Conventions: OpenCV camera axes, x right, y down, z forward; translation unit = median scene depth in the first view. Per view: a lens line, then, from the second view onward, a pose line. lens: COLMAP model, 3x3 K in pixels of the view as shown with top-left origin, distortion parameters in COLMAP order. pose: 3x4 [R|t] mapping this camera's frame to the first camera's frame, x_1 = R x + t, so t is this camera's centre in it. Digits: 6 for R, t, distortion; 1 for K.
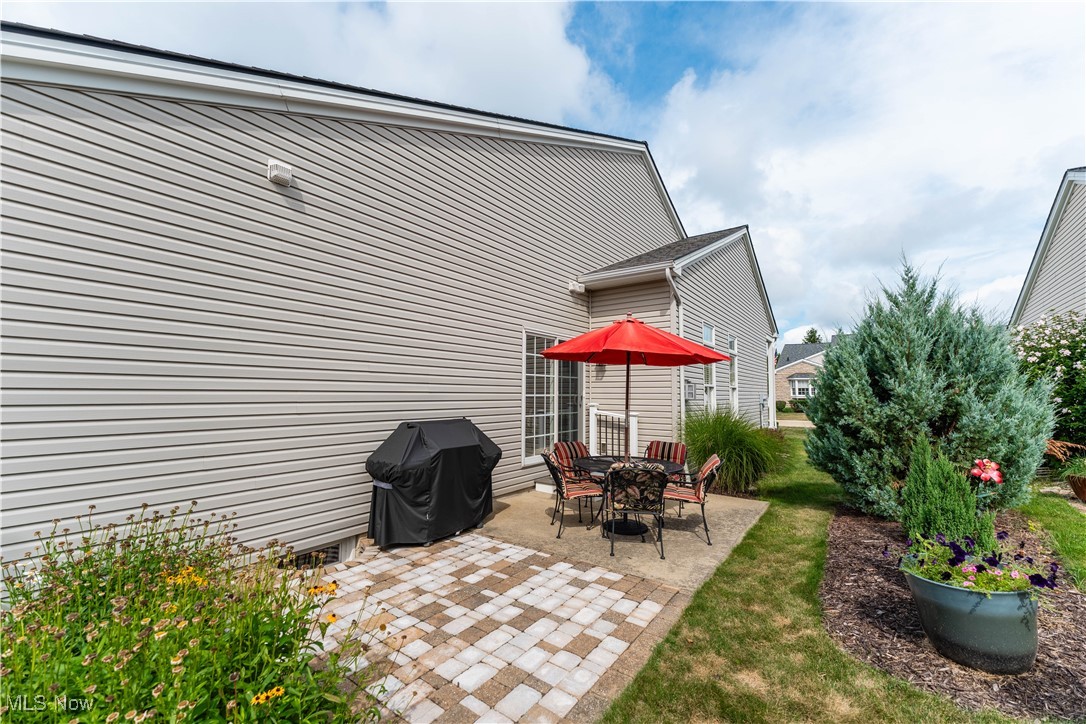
lens RADIAL K [[436.3, 0, 541.6], [0, 436.3, 366.8], [0, 0, 1]] dist [0.002043, -0.000341]
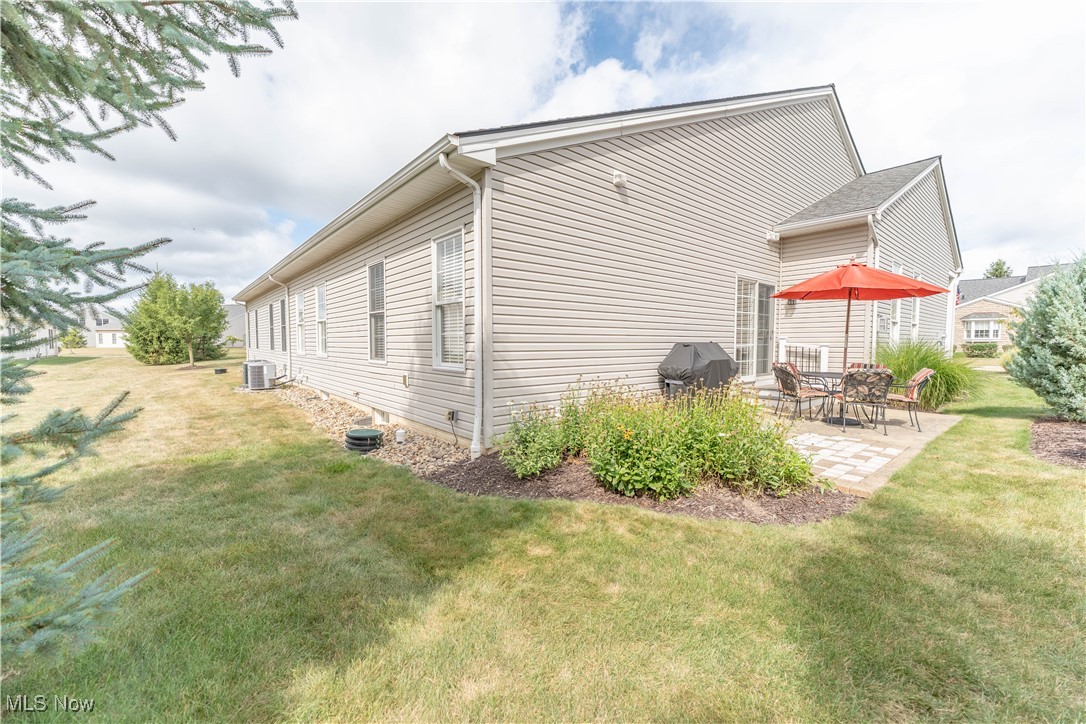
lens RADIAL K [[436.3, 0, 541.6], [0, 436.3, 366.8], [0, 0, 1]] dist [0.002043, -0.000341]
pose [[0.971258, 0.006112, -0.237950, -0.307528], [0.021547, 0.993308, 0.113465, 0.021953], [0.237051, -0.115331, 0.964627, -0.395432]]
